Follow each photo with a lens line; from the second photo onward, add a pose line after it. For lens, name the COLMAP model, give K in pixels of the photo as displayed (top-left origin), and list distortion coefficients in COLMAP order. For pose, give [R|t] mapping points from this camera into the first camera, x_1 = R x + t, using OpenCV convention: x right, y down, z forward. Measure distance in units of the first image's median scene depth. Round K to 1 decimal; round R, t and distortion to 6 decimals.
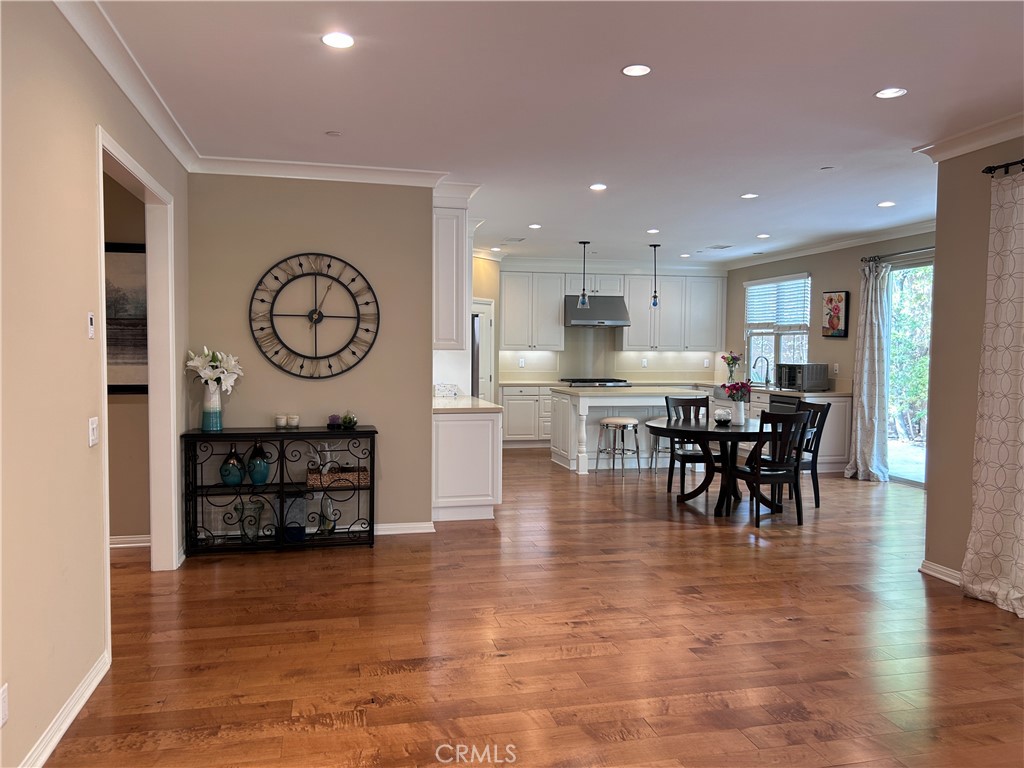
lens RADIAL K [[775.6, 0, 512.0], [0, 775.6, 384.0], [0, 0, 1]] dist [0.058903, -0.007084]
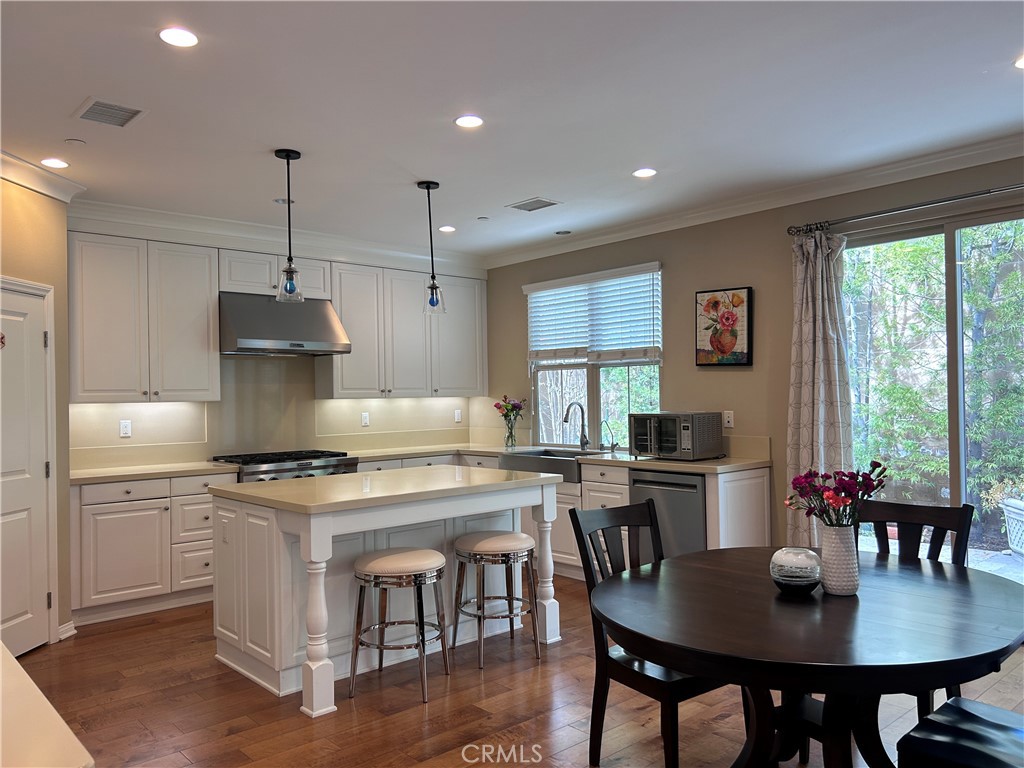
lens RADIAL K [[775.6, 0, 512.0], [0, 775.6, 384.0], [0, 0, 1]] dist [0.058903, -0.007084]
pose [[0.882782, -0.013899, 0.469577, -0.005598], [0.044049, 0.997607, -0.053282, -0.020849], [-0.467713, 0.067721, 0.881282, 0.524189]]
